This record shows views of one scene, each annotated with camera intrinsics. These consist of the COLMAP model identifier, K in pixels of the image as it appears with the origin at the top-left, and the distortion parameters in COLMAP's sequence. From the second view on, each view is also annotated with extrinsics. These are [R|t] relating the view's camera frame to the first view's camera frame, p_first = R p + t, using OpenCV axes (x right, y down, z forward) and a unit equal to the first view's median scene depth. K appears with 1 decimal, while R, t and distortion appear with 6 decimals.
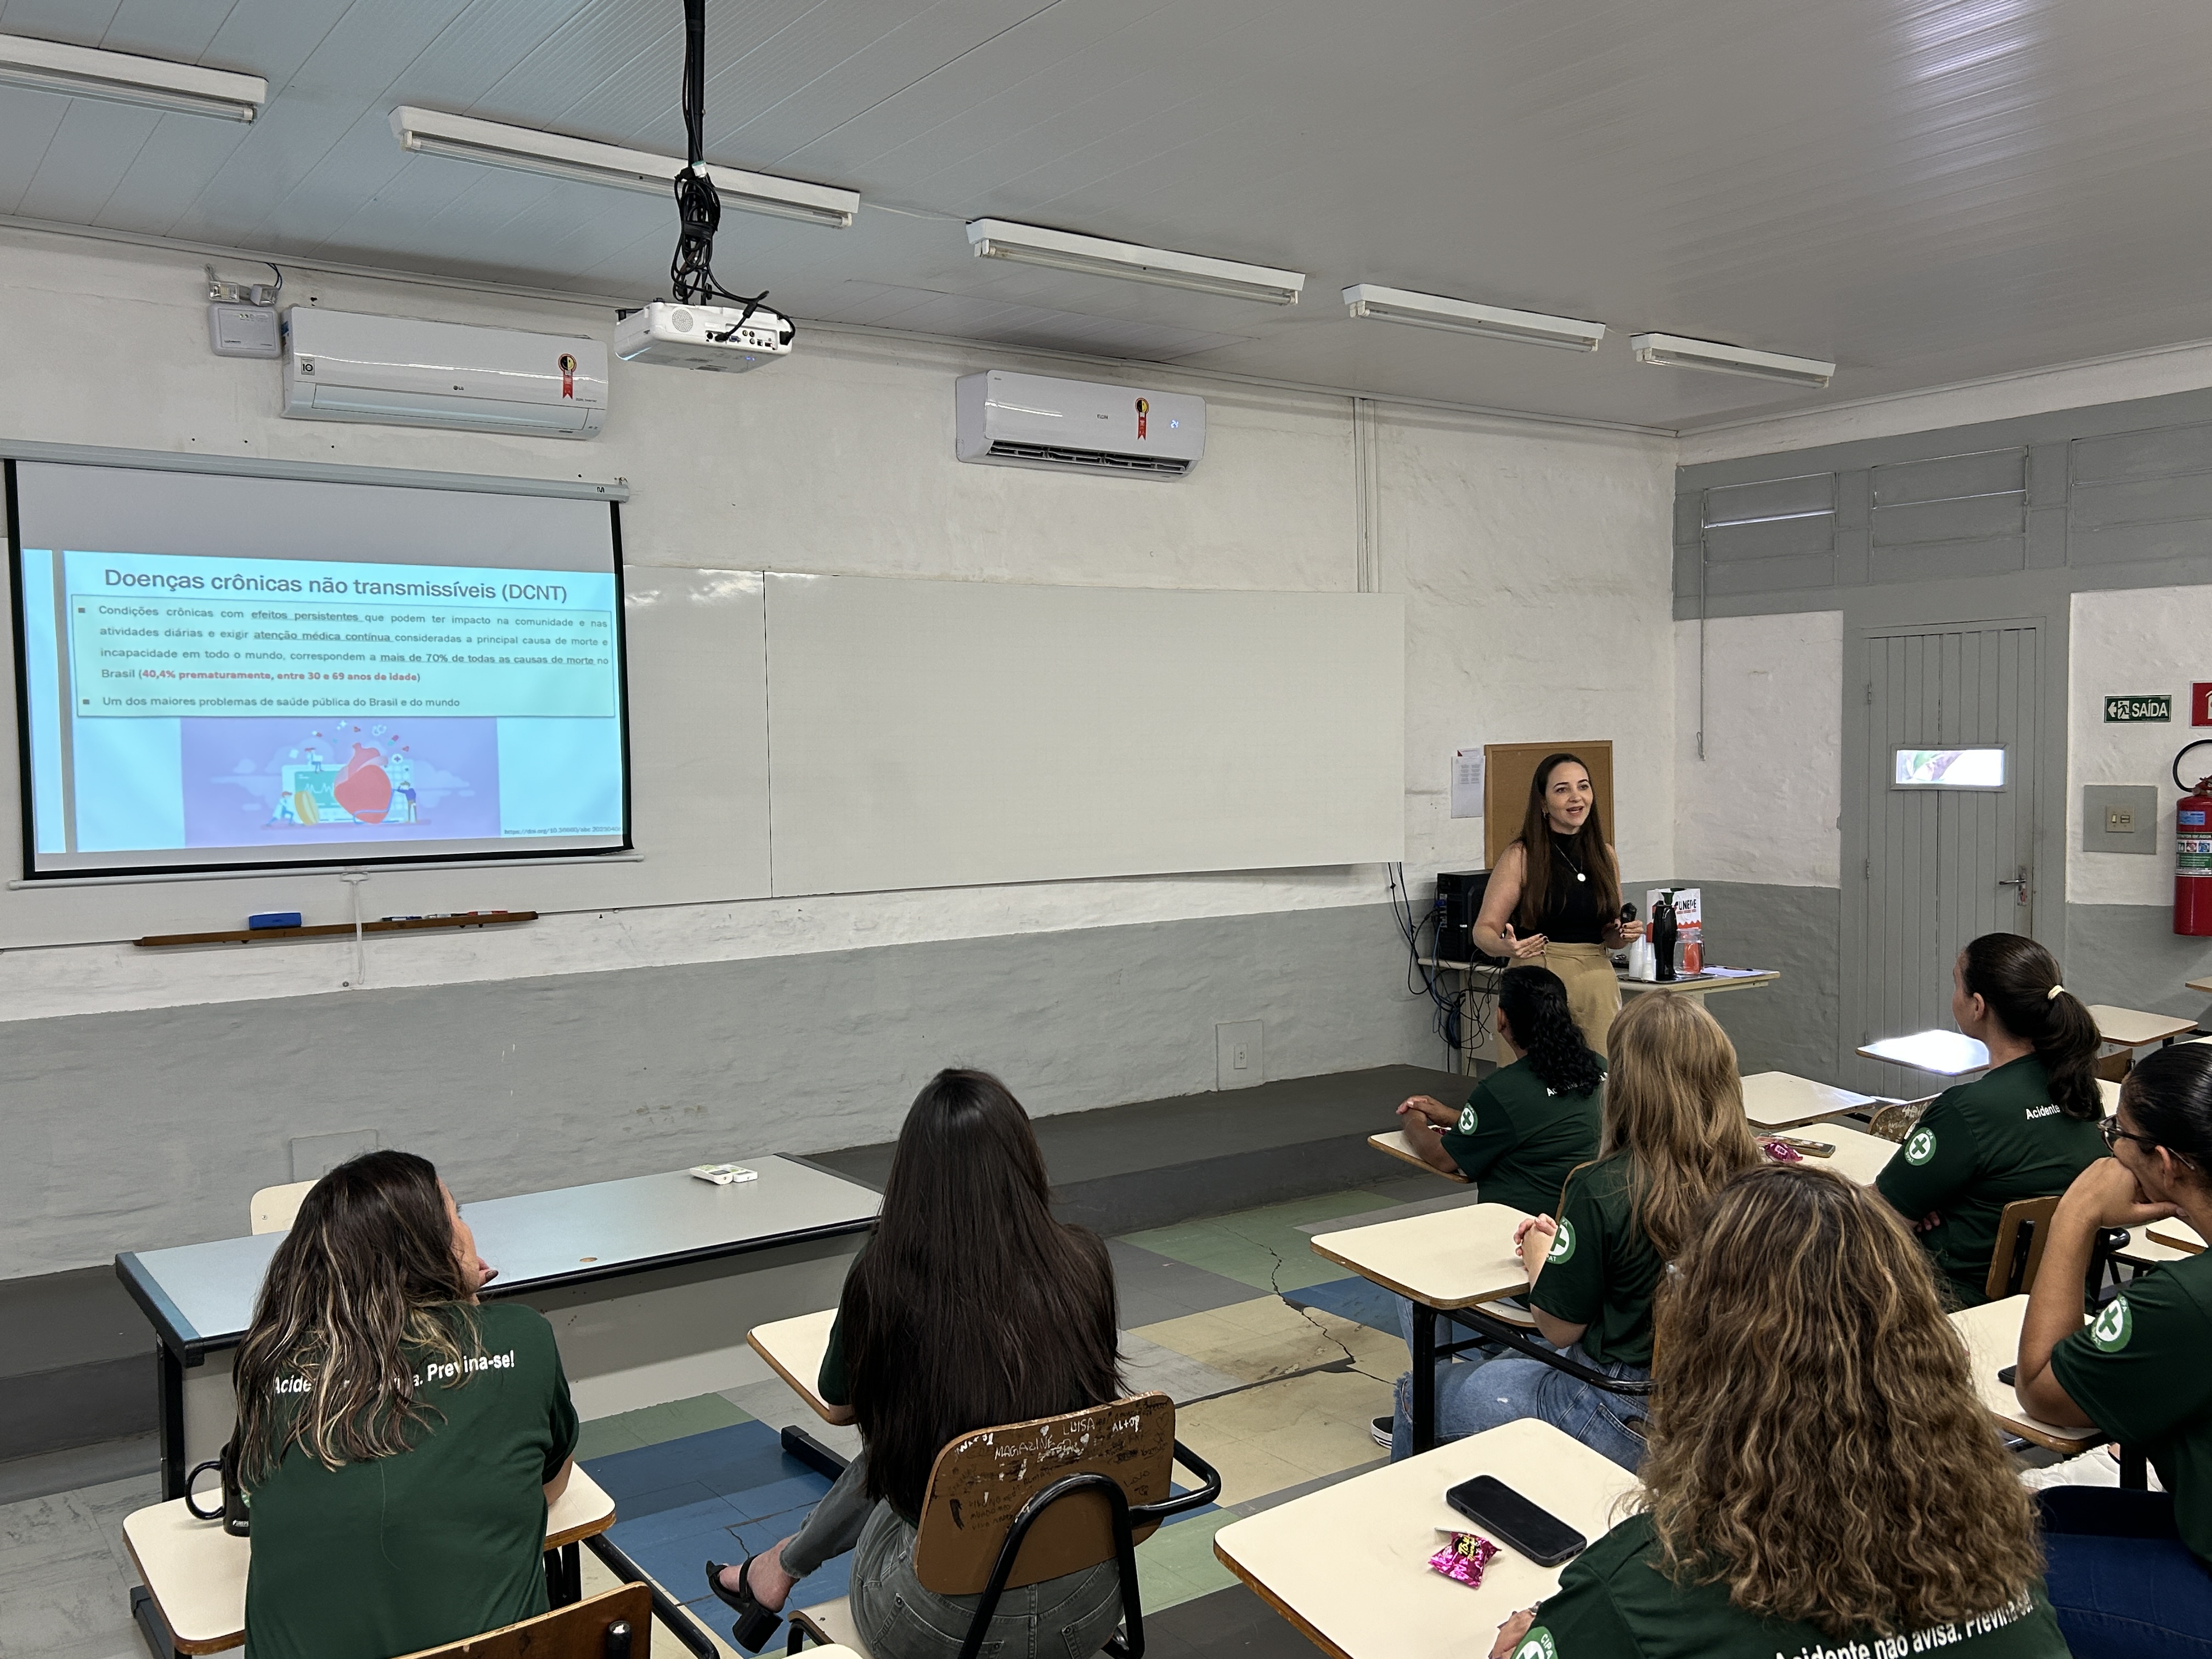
lens RADIAL K [[1888.5, 0, 1103.7], [0, 1888.5, 838.2], [0, 0, 1]] dist [0.044355, -0.042072]
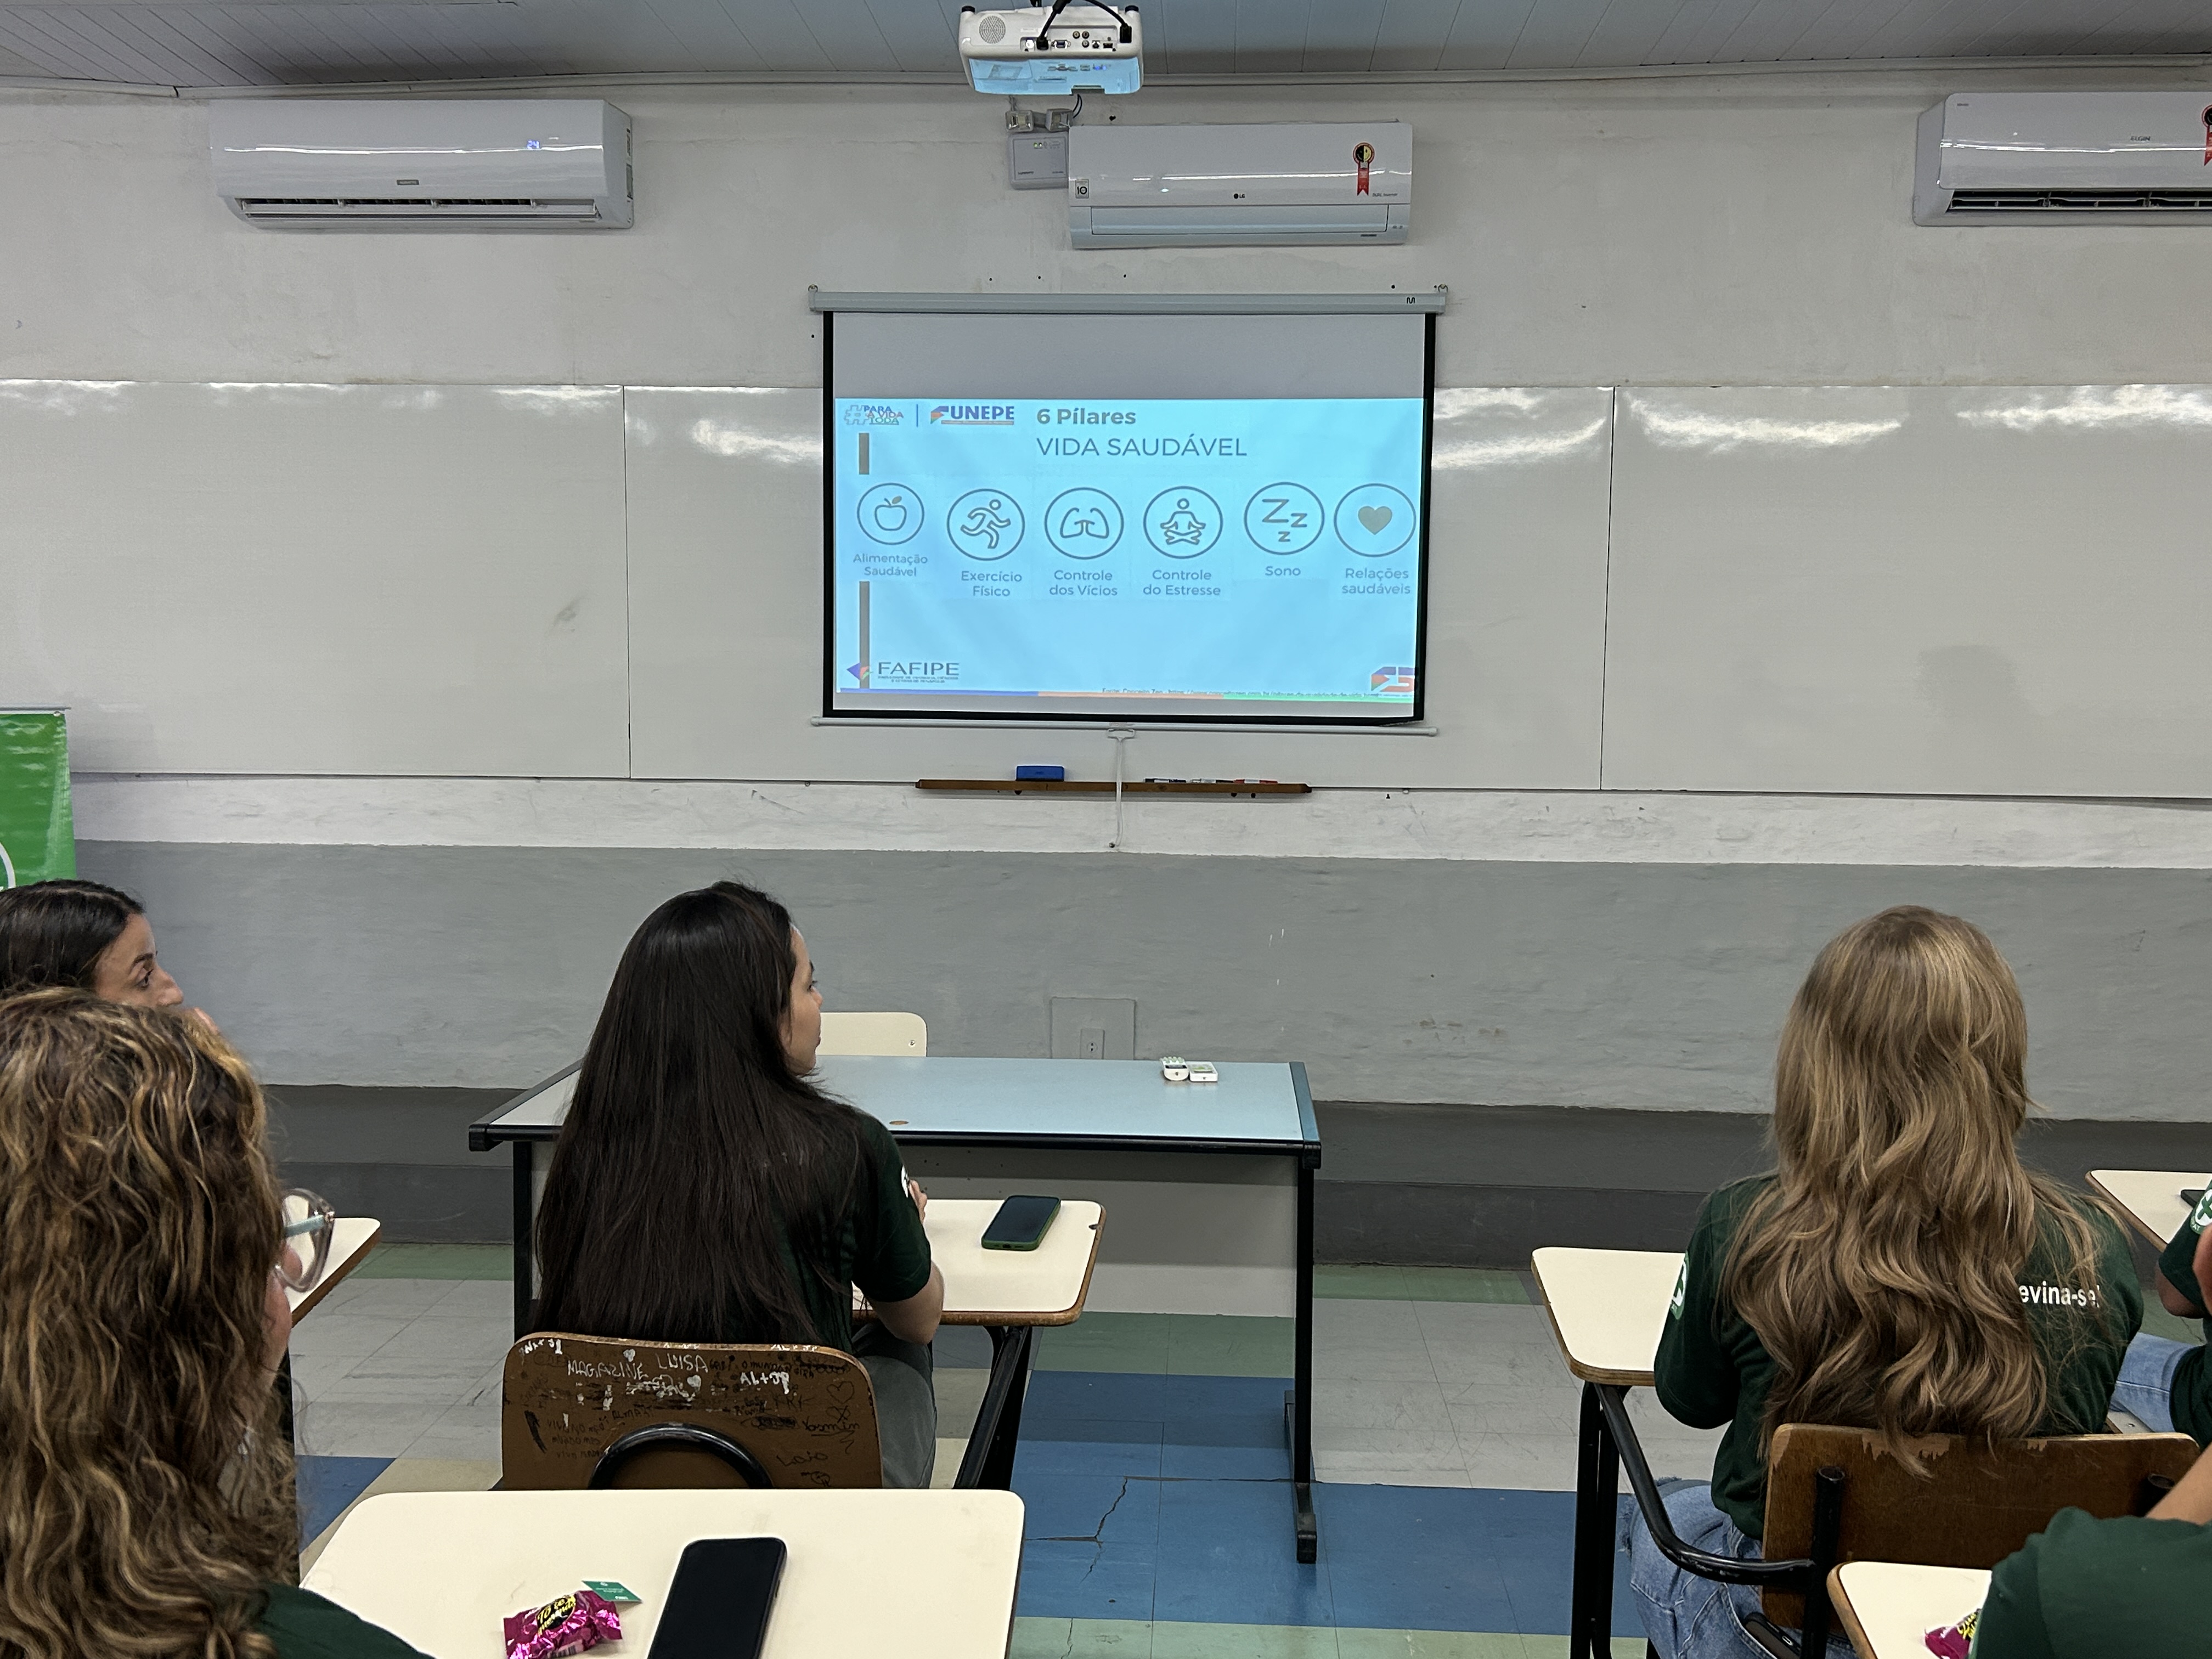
lens RADIAL K [[2072.5, 0, 1105.7], [0, 2072.5, 846.9], [0, 0, 1]] dist [0.033844, 0.000000]
pose [[0.780160, 0.076198, -0.620922, 0.246790], [-0.053283, 0.997041, 0.055407, 0.019956], [0.623307, -0.010142, 0.781911, 0.182965]]
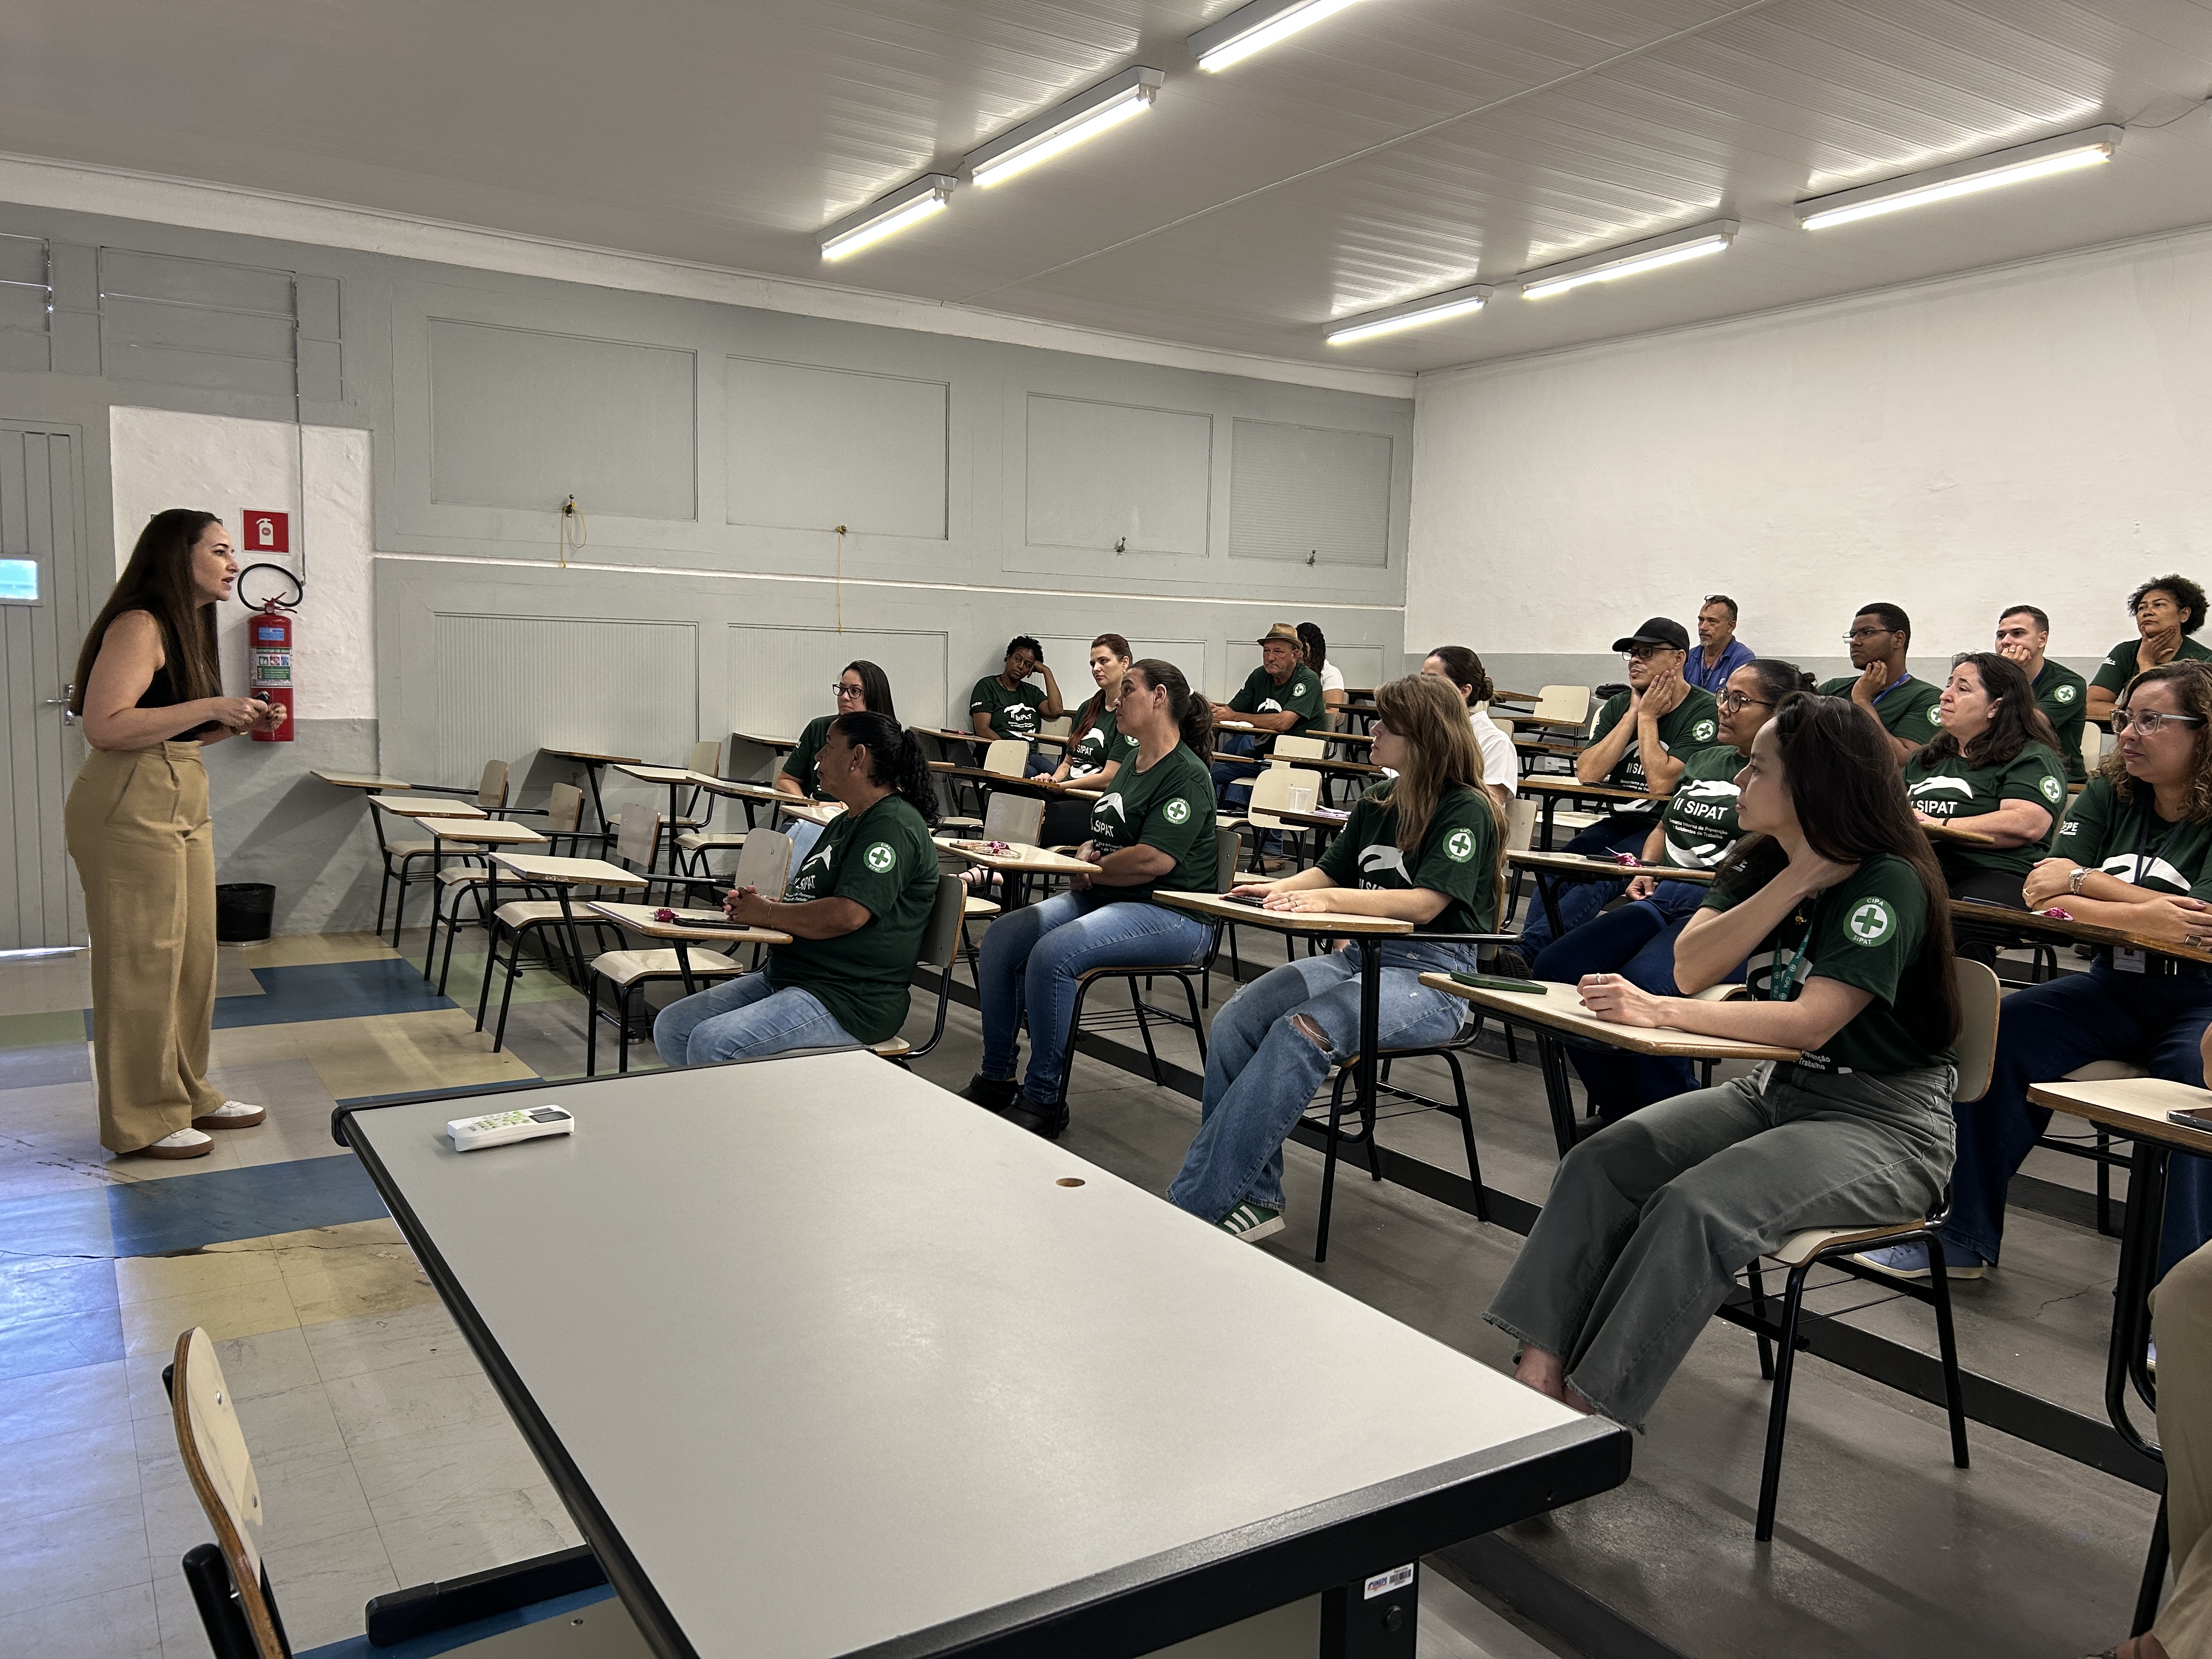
lens RADIAL K [[1666.1, 0, 1099.3], [0, 1666.1, 842.5], [0, 0, 1]] dist [0.045900, -0.042712]
pose [[0.064837, -0.093094, 0.993544, -0.470883], [0.027408, 0.995429, 0.091482, 0.042270], [-0.997519, 0.021300, 0.067092, 0.582905]]
